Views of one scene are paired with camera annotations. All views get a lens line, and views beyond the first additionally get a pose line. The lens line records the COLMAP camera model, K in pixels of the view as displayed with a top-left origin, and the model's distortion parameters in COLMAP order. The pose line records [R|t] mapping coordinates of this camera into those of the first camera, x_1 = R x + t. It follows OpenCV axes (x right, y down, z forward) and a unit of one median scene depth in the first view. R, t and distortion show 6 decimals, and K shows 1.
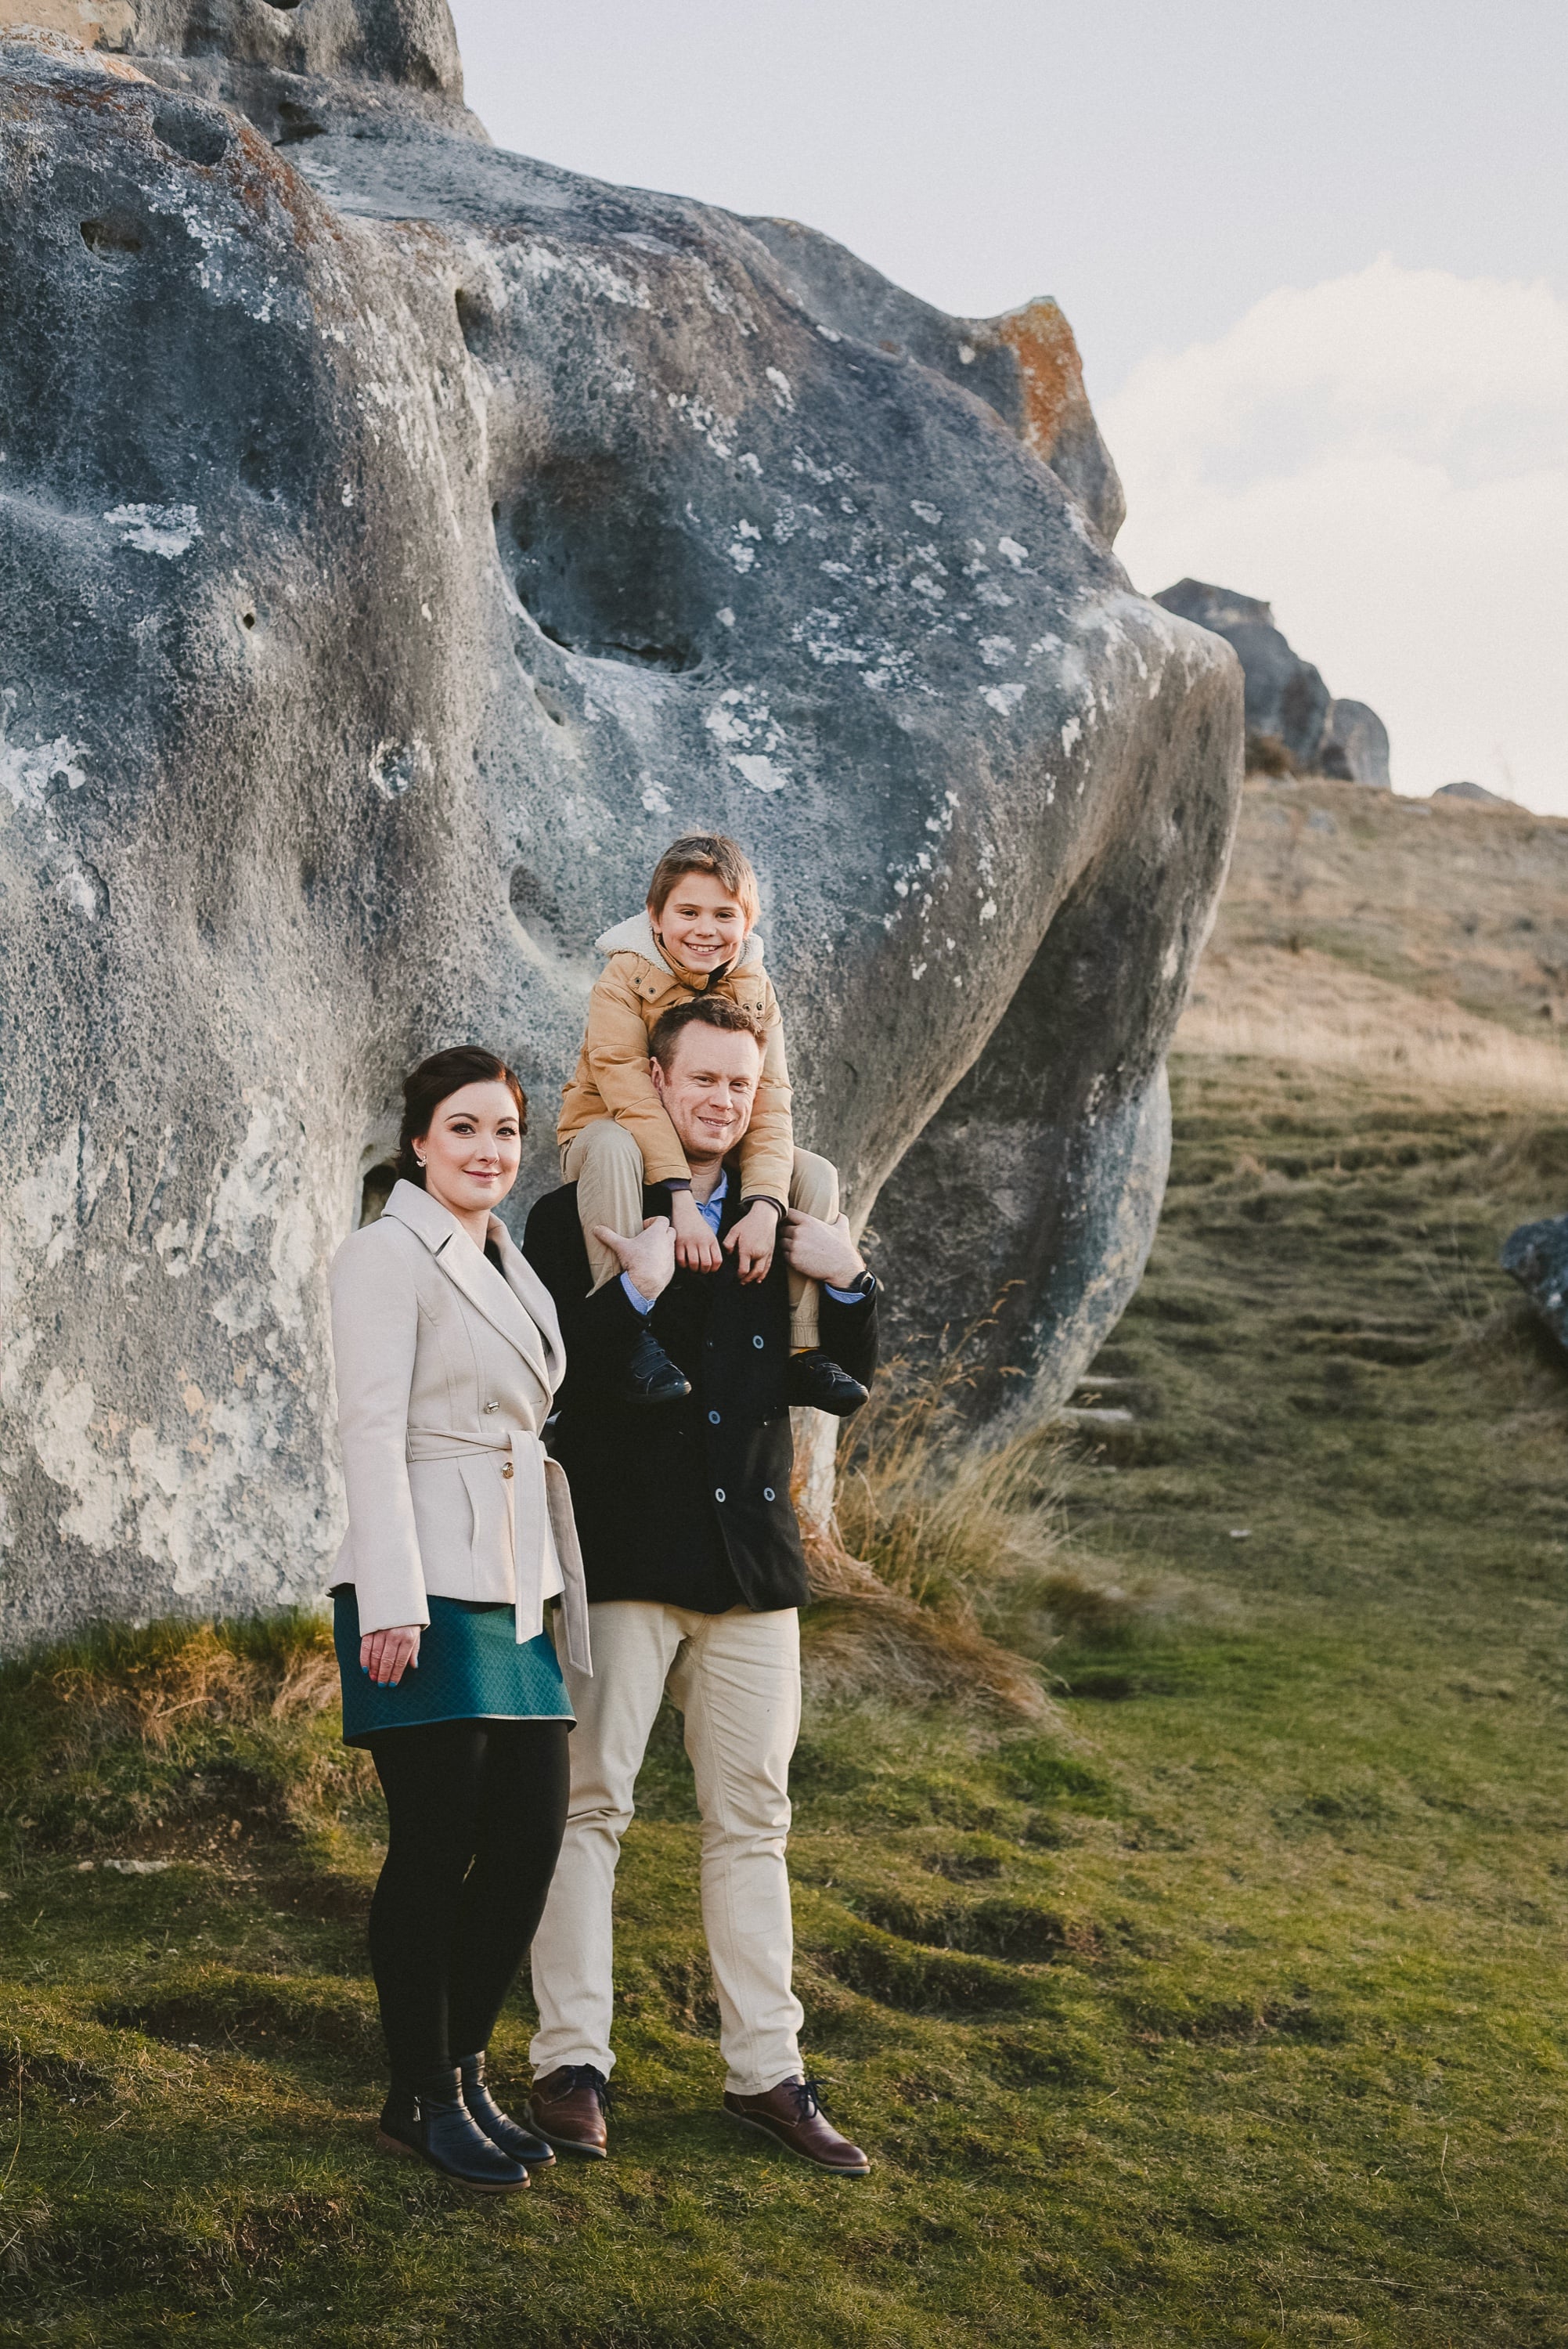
lens RADIAL K [[3647.6, 0, 784.0], [0, 3647.6, 1174.5], [0, 0, 1]] dist [-0.032932, 0.203509]
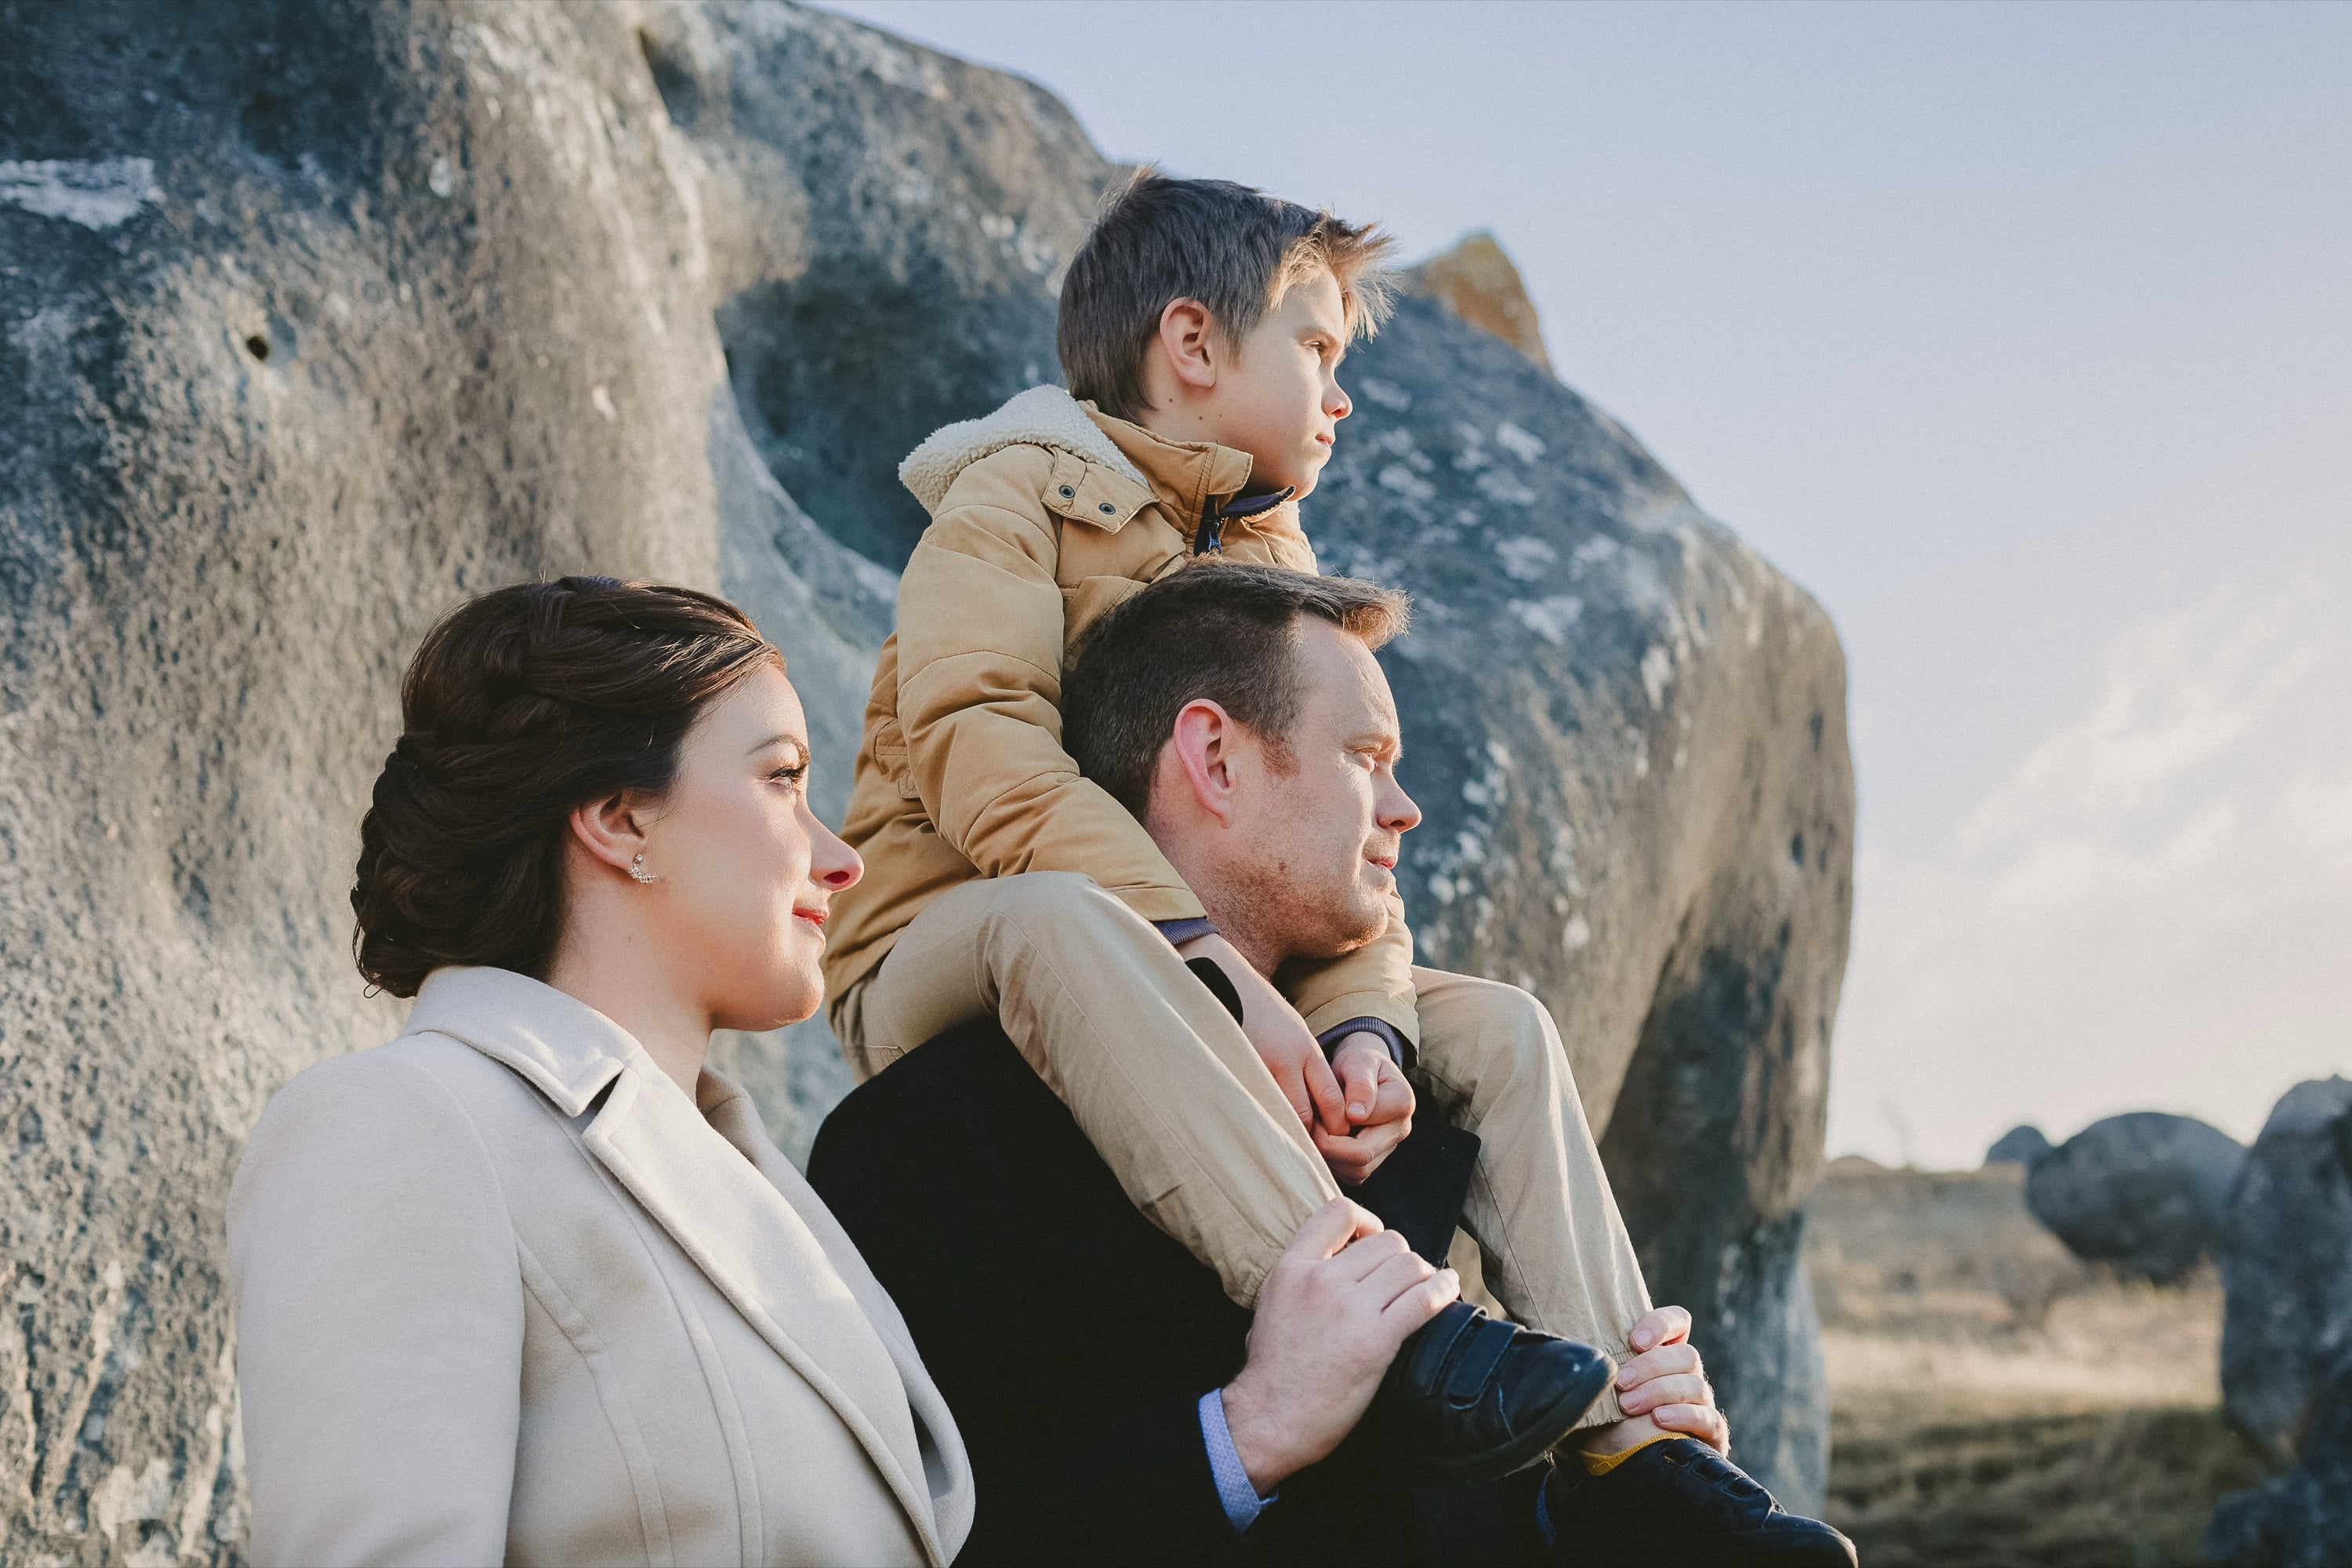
lens RADIAL K [[3652.6, 0, 1174.0], [0, 3652.6, 782.9], [0, 0, 1]] dist [-0.032932, 0.203509]
pose [[0.994550, -0.100179, 0.028870, -0.031671], [0.104179, 0.965610, -0.238208, 0.050610], [-0.004014, 0.239918, 0.970785, 0.460564]]
